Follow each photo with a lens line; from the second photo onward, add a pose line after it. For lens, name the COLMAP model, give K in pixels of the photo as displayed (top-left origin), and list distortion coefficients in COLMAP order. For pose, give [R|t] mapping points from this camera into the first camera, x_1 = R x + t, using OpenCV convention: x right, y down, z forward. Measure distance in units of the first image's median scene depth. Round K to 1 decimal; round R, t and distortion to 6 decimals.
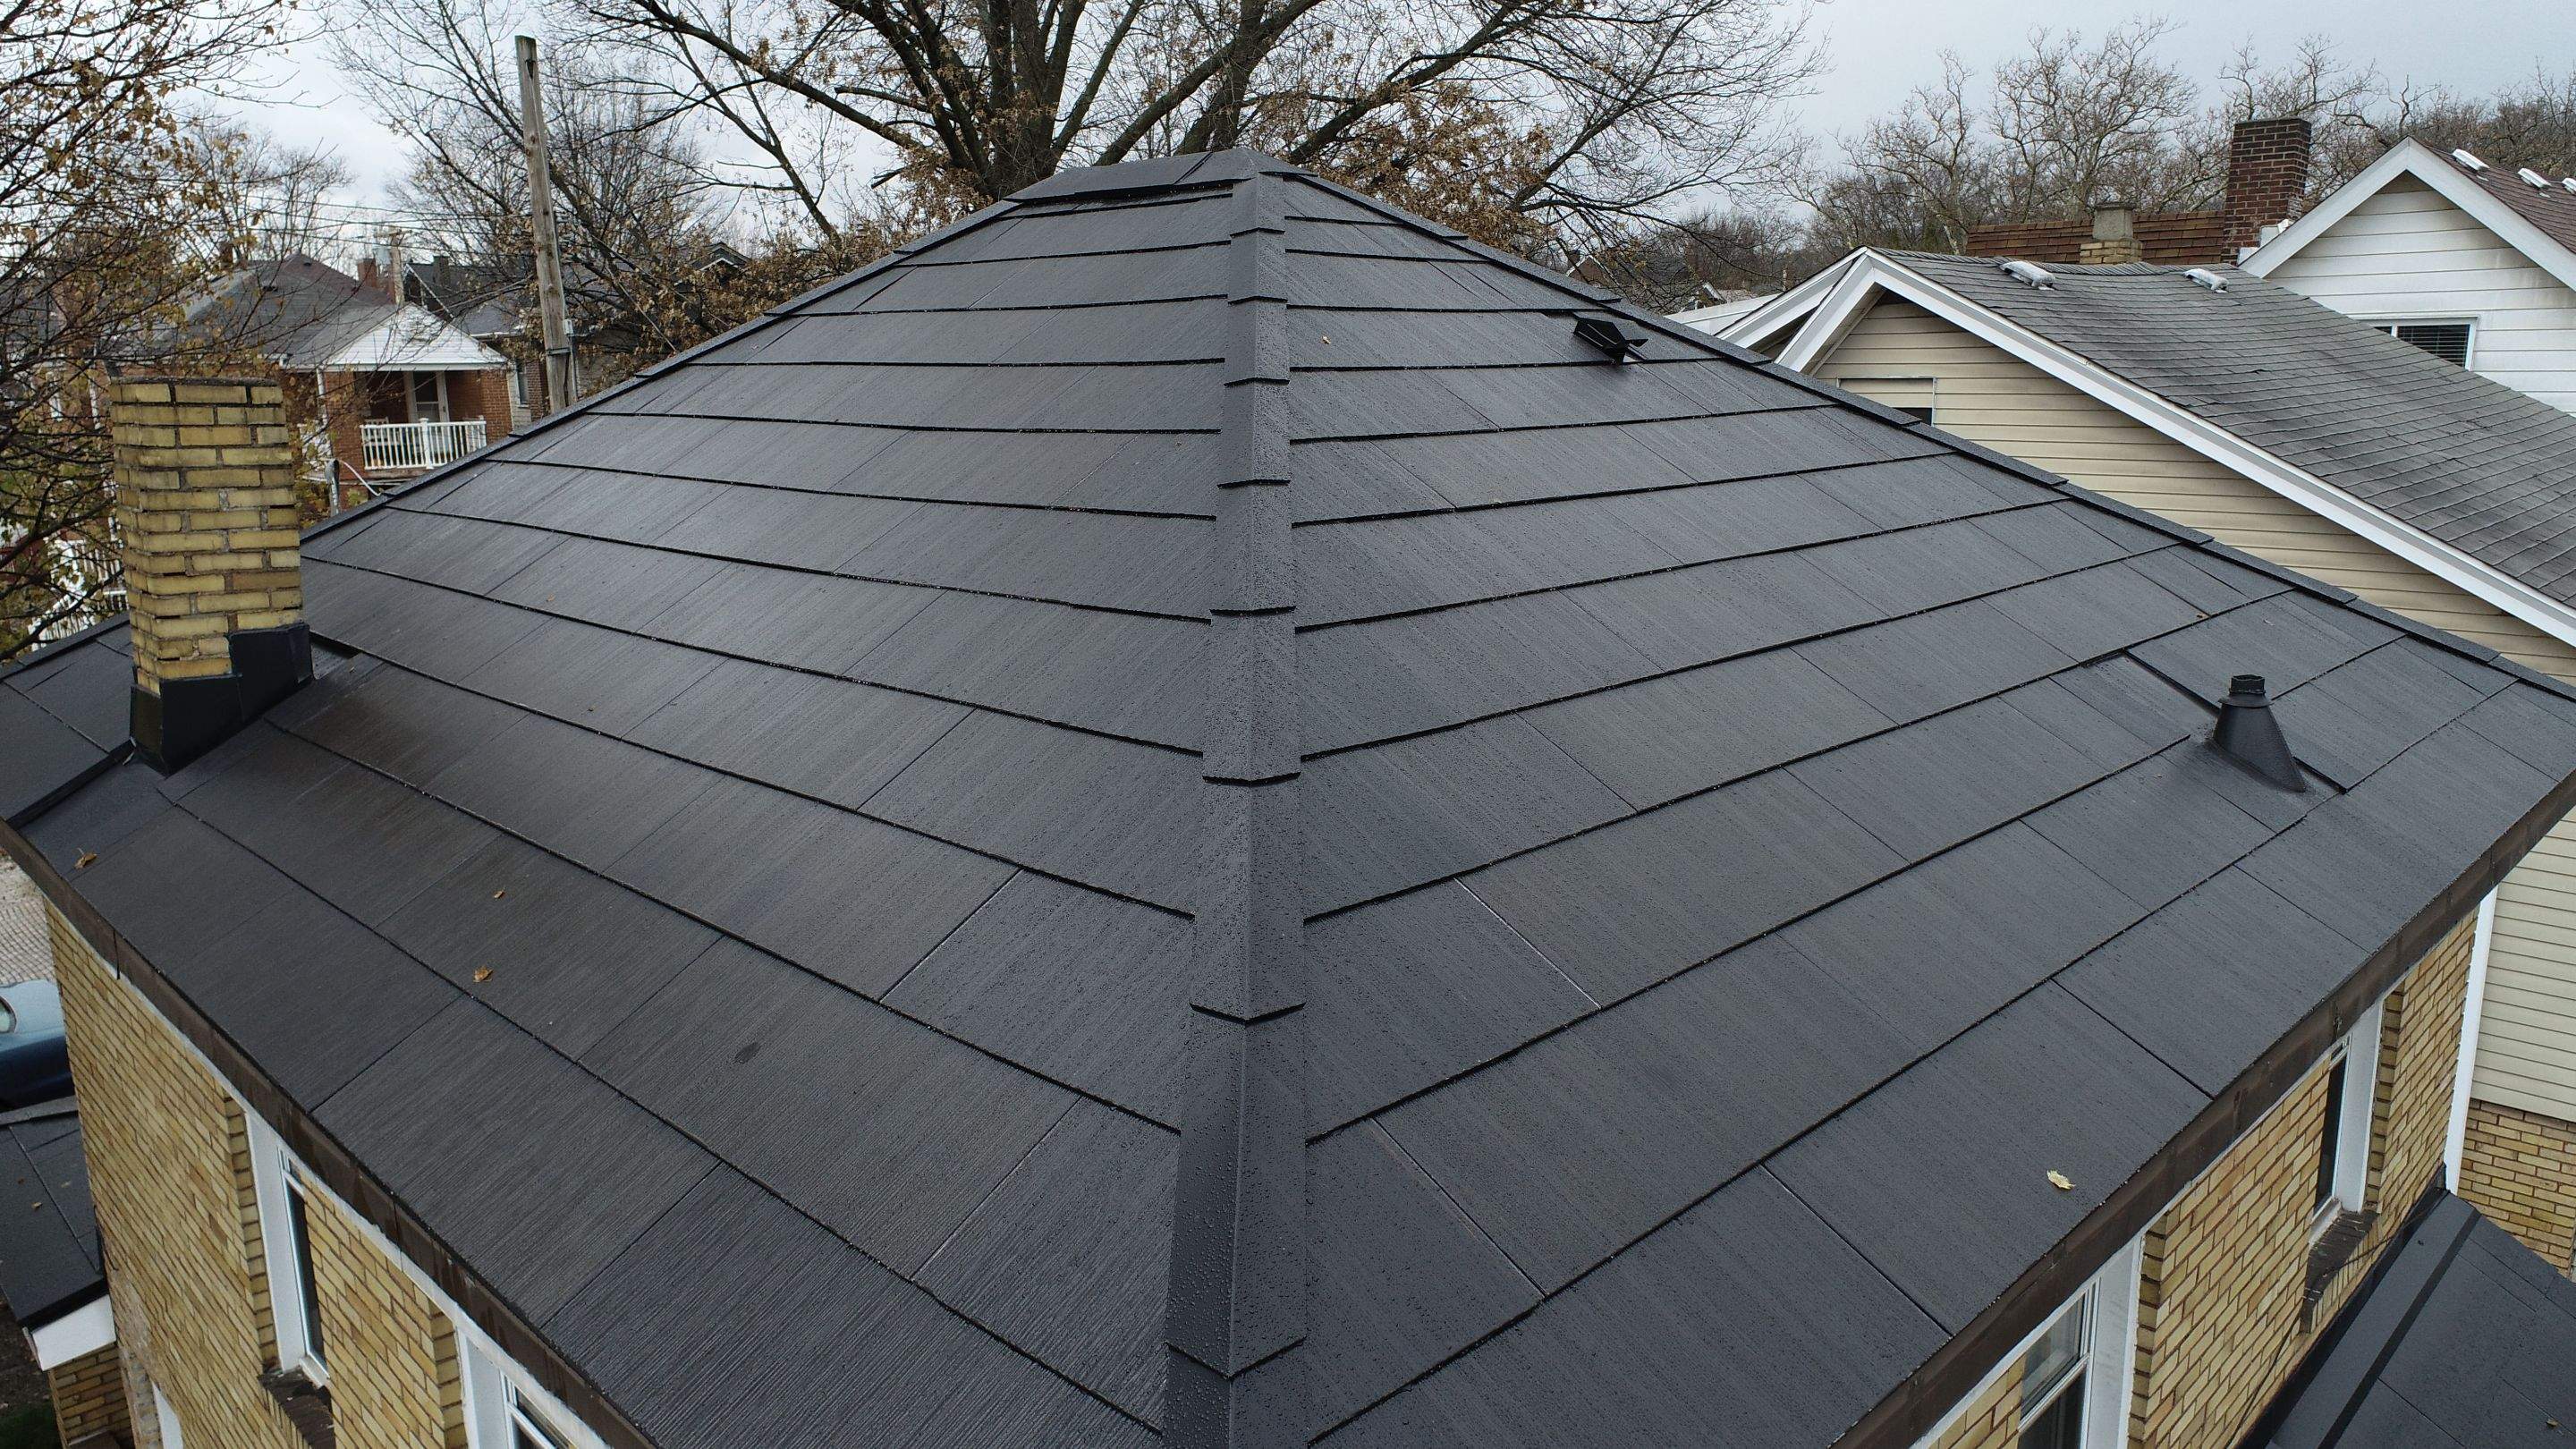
lens RADIAL K [[1737.7, 0, 1285.4], [0, 1737.7, 723.4], [0, 0, 1]] dist [-0.014465, 0.009676]
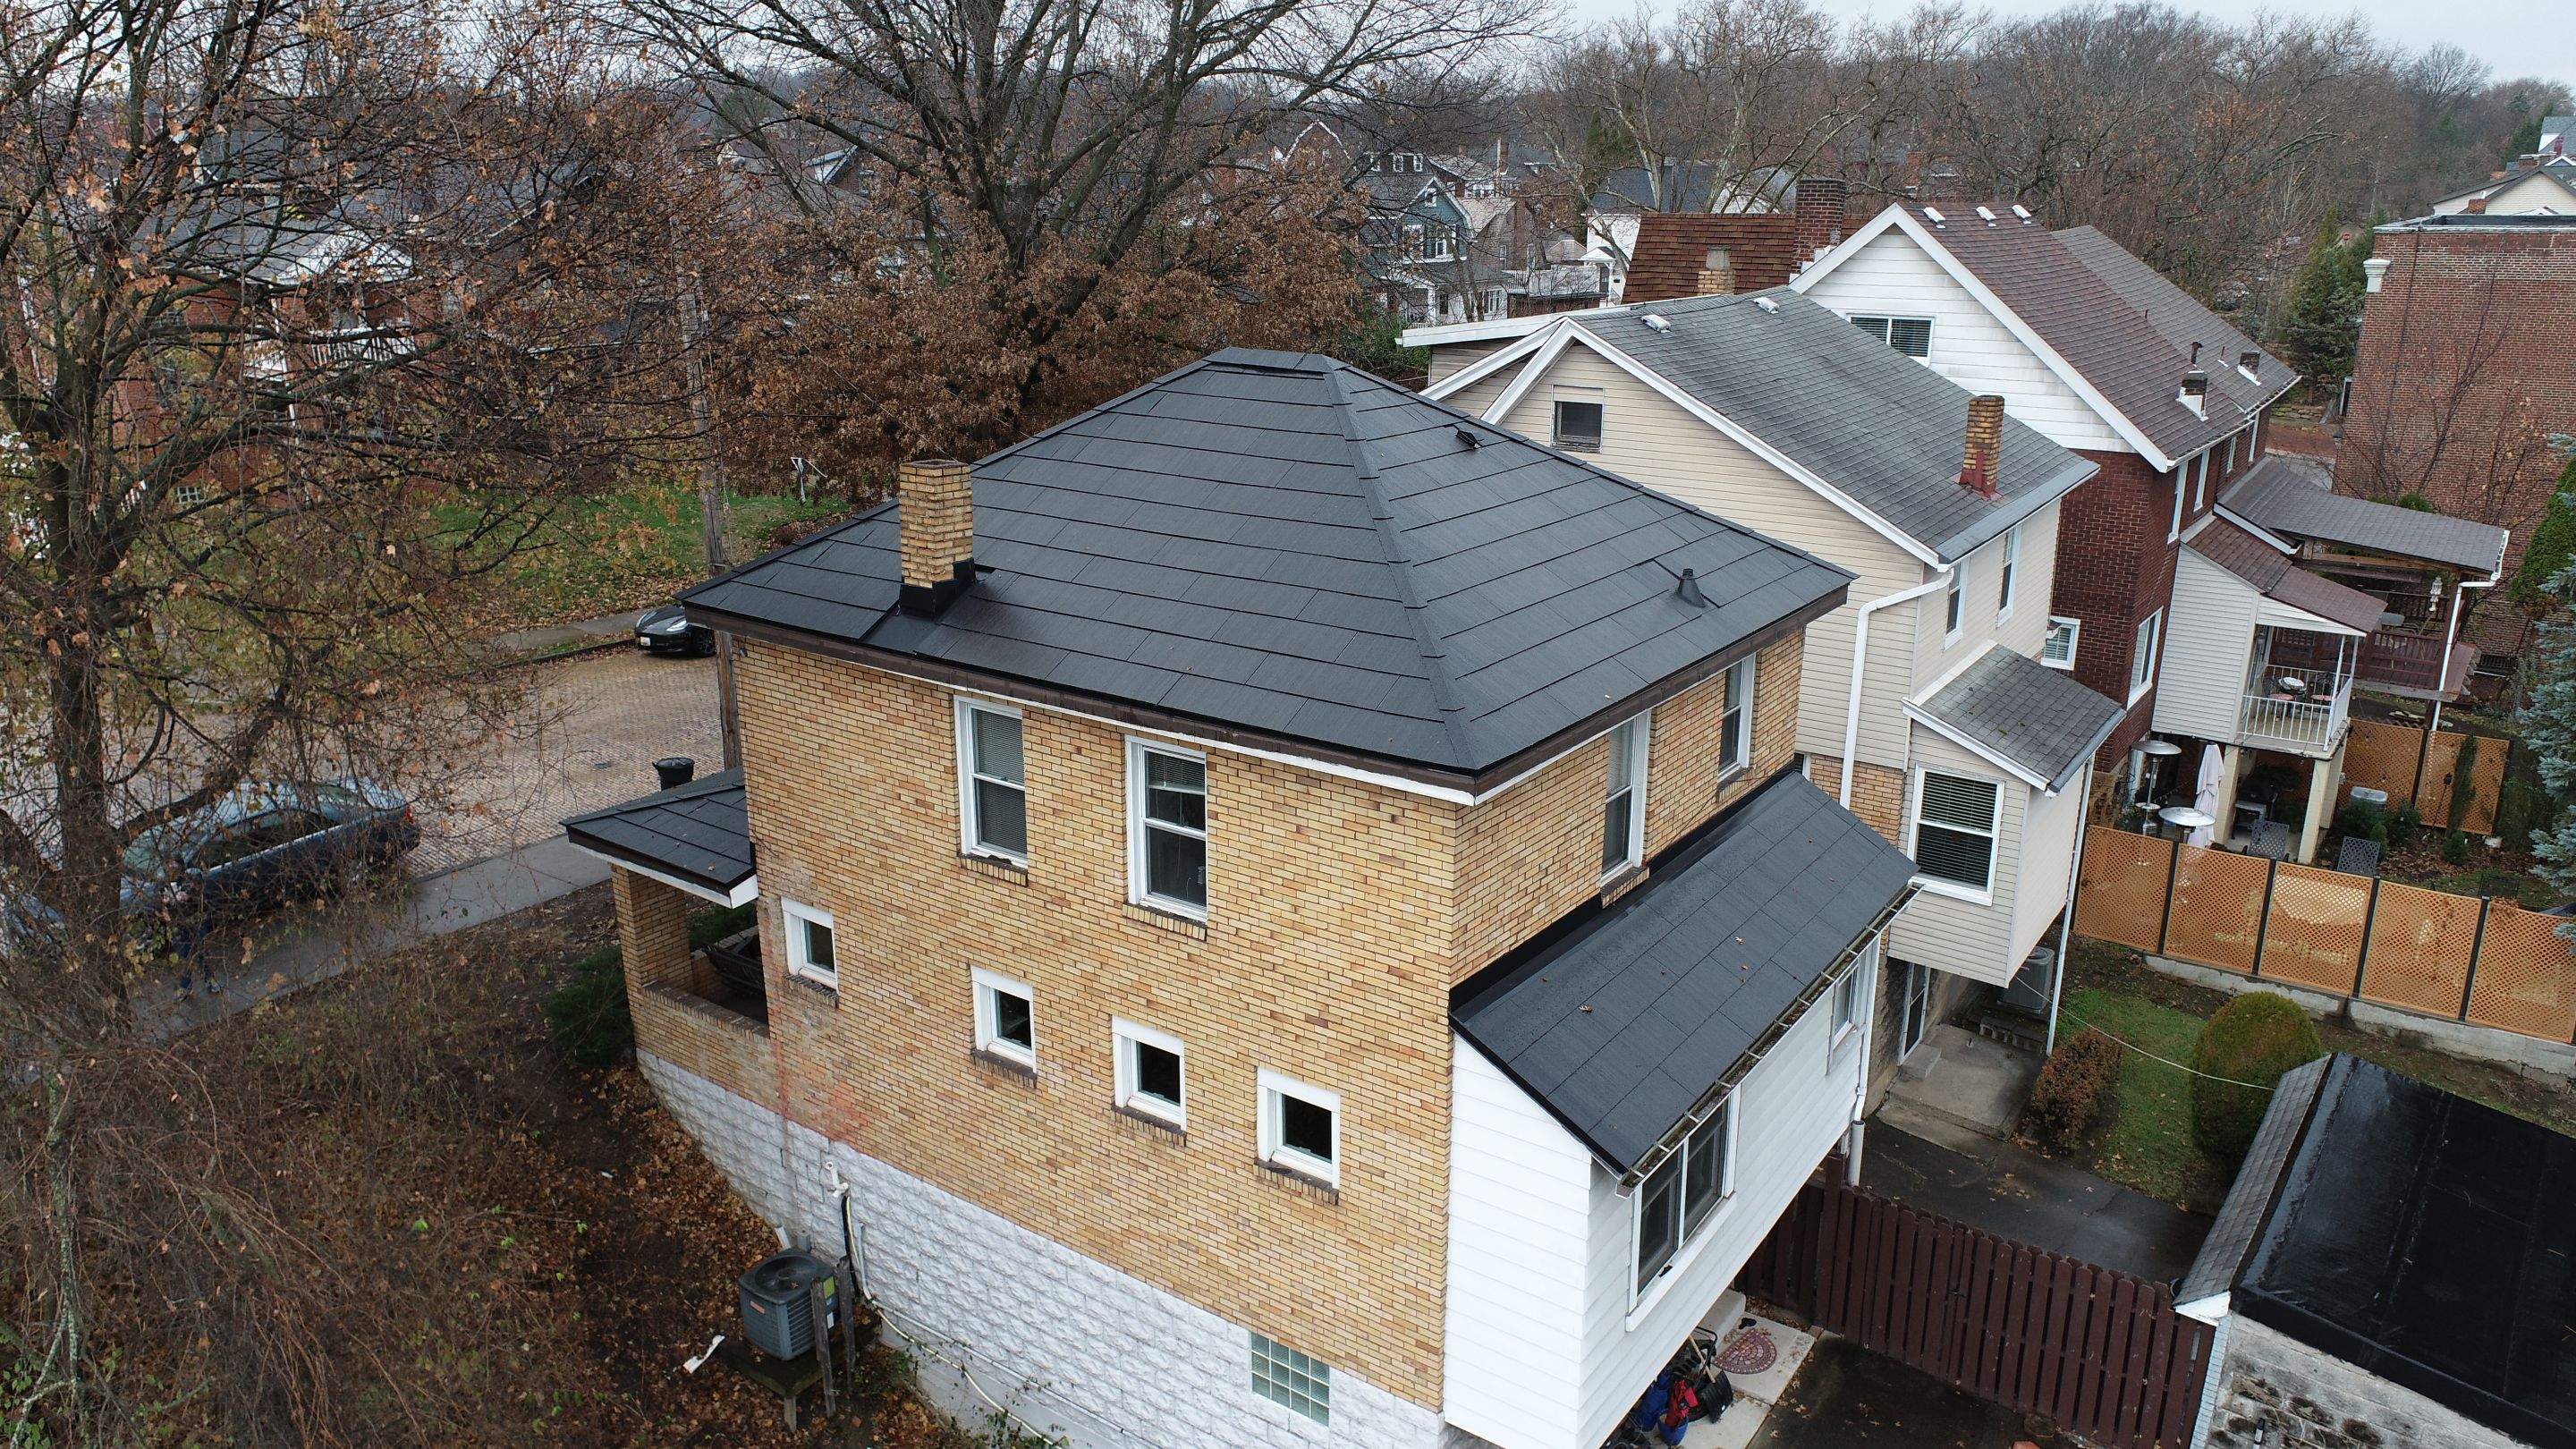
lens RADIAL K [[1737.7, 0, 1279.0], [0, 1737.7, 727.9], [0, 0, 1]] dist [-0.014465, 0.009676]
pose [[0.987699, -0.031141, 0.153232, -0.251848], [0.017328, 0.995730, 0.090668, -0.015801], [-0.155401, -0.086897, 0.984022, -0.770155]]
